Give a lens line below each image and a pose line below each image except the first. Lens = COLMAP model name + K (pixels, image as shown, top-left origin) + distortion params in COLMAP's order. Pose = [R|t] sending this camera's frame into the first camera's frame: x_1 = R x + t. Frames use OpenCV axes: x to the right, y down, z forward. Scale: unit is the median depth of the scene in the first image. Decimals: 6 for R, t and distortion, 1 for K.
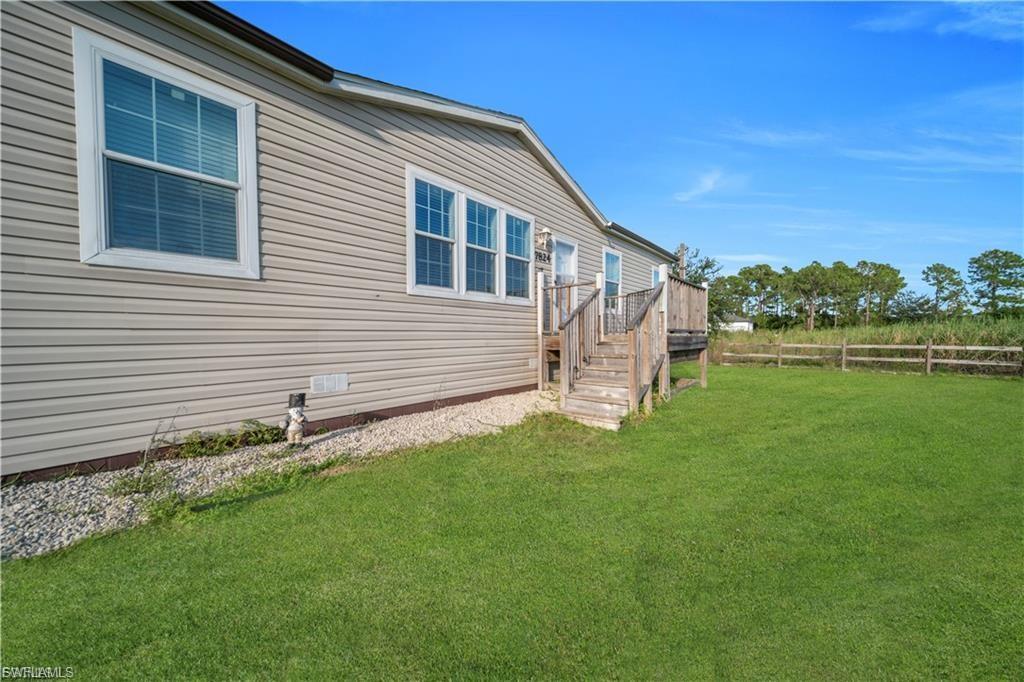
lens RADIAL K [[347.0, 0, 510.3], [0, 347.0, 341.3], [0, 0, 1]] dist [-0.002598, 0.000033]
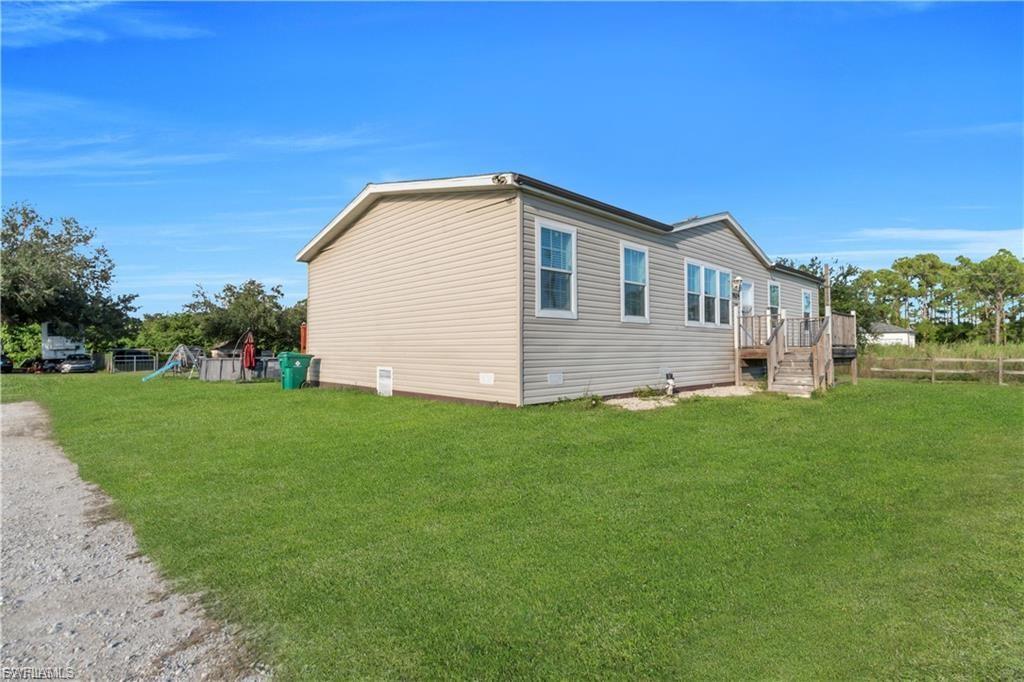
lens RADIAL K [[483.3, 0, 512.5], [0, 483.3, 337.1], [0, 0, 1]] dist [-0.001449, -0.000158]
pose [[0.995798, -0.005322, -0.091427, -0.304792], [0.000884, 0.998822, -0.048513, 0.014529], [0.091577, 0.048228, 0.994629, -0.512421]]
